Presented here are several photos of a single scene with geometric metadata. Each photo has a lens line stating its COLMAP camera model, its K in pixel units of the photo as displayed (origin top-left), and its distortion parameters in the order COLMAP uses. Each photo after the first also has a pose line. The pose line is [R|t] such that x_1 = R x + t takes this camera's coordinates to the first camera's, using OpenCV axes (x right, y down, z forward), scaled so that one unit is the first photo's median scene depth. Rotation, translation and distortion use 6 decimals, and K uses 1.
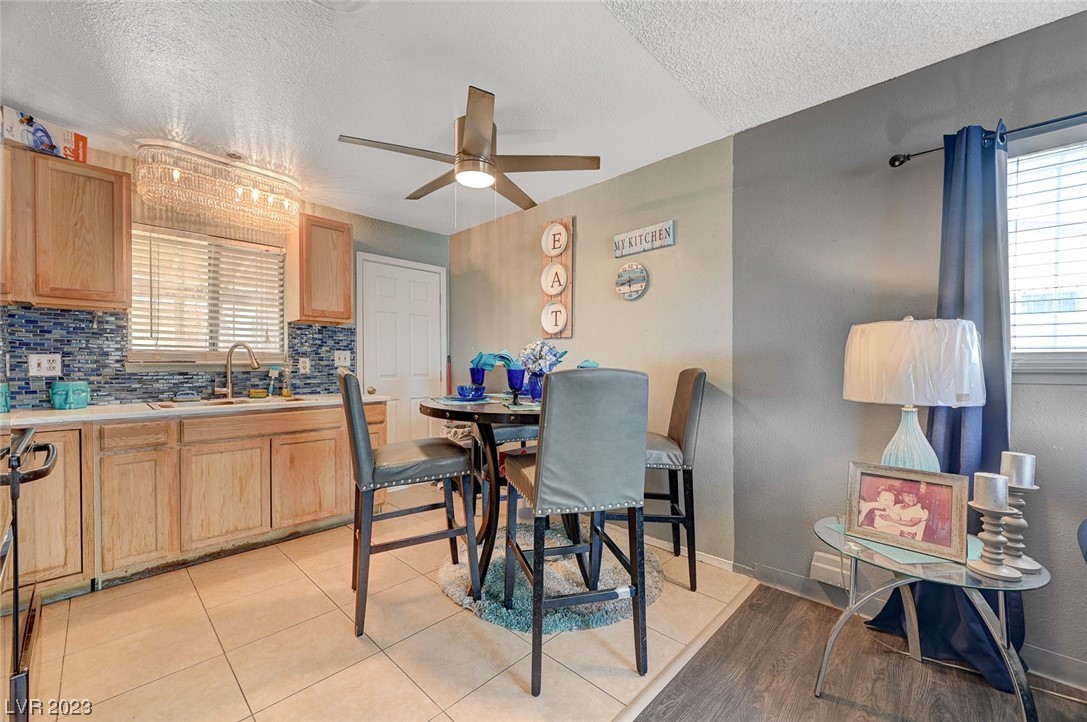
lens RADIAL K [[432.0, 0, 546.9], [0, 432.0, 369.9], [0, 0, 1]] dist [-0.001144, -0.000005]
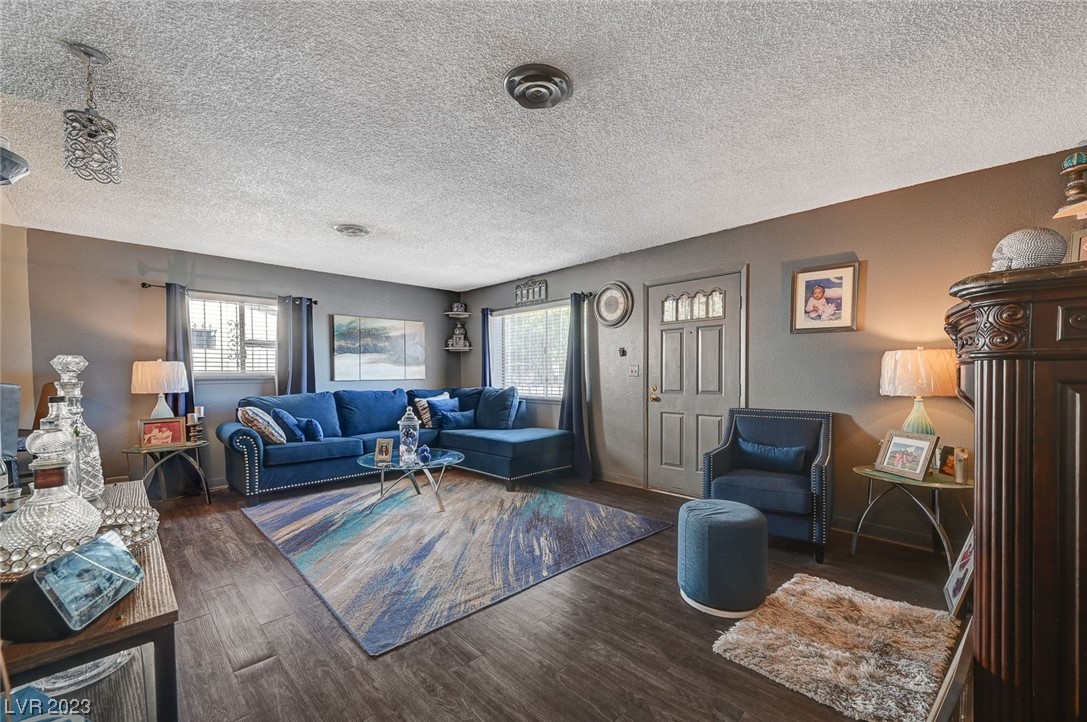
lens RADIAL K [[432.0, 0, 550.2], [0, 432.0, 384.7], [0, 0, 1]] dist [-0.001144, -0.000005]
pose [[0.021097, -0.031335, 0.999286, -1.024155], [0.021451, 0.999293, 0.030883, -0.000651], [-0.999547, 0.020784, 0.021754, -0.835244]]
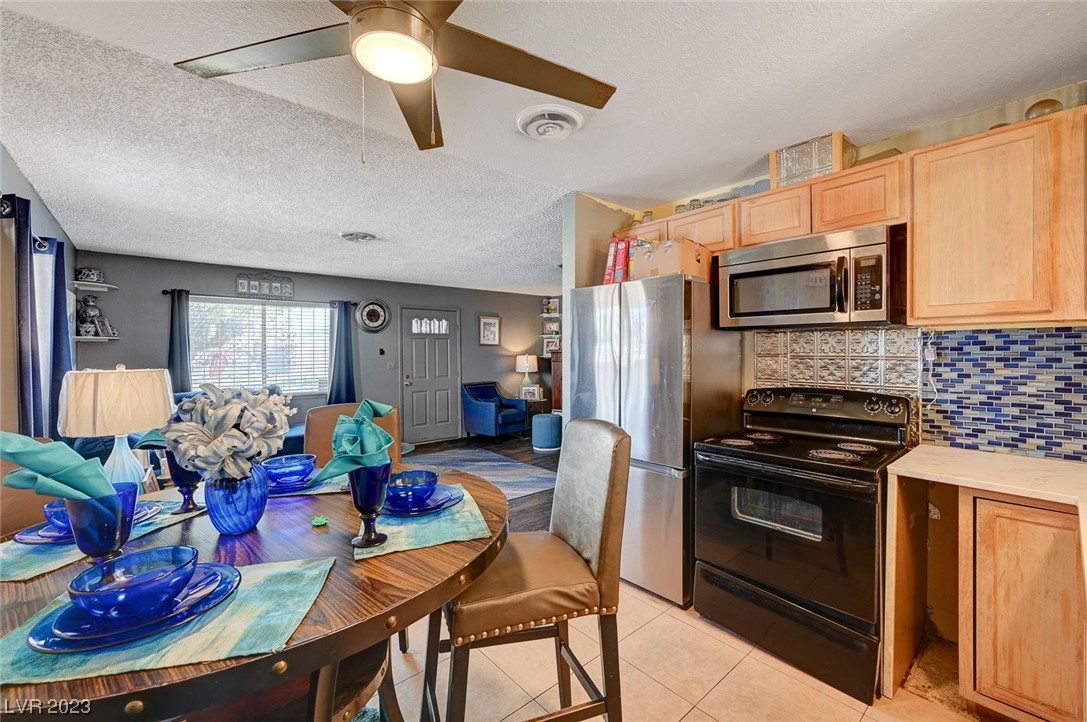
lens RADIAL K [[449.9, 0, 548.1], [0, 449.9, 354.7], [0, 0, 1]] dist [0.000516, 0.001315]
pose [[-0.995946, 0.006121, 0.089740, -0.356068], [0.008120, 0.999726, 0.021933, -0.108146], [-0.089581, 0.022573, -0.995724, 1.403636]]
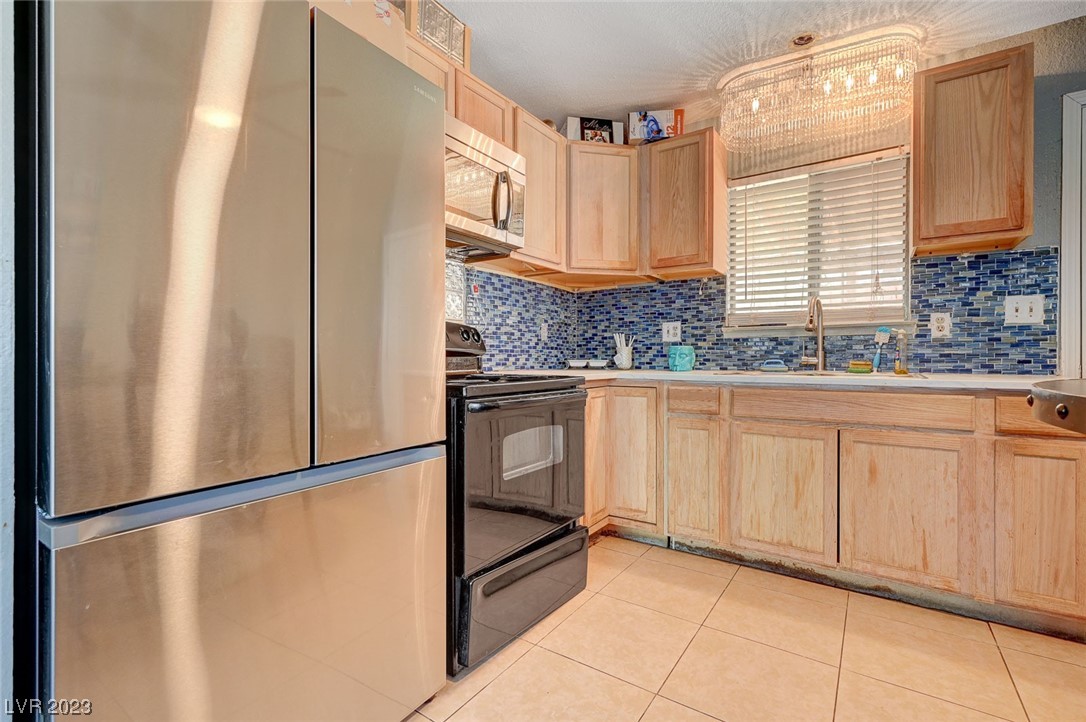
lens RADIAL K [[482.9, 0, 554.0], [0, 482.9, 358.3], [0, 0, 1]] dist [0.000616, 0.001180]
pose [[0.167916, 0.005807, -0.985784, 0.026392], [-0.011738, 0.999924, 0.003890, 0.055123], [0.985731, 0.010918, 0.167971, 0.475909]]
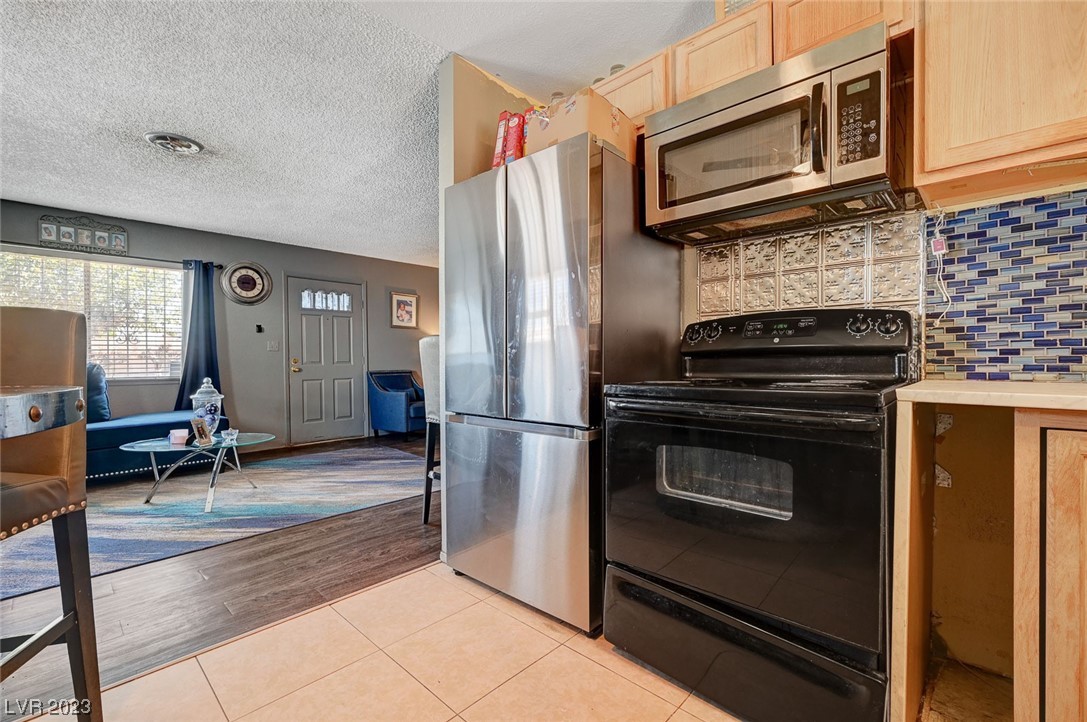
lens RADIAL K [[470.2, 0, 547.8], [0, 470.2, 365.8], [0, 0, 1]] dist [-0.001606, 0.001232]
pose [[-0.999944, 0.008589, -0.006181, -0.490771], [0.008429, 0.999641, 0.025435, 0.051834], [0.006398, 0.025382, -0.999657, 1.094841]]
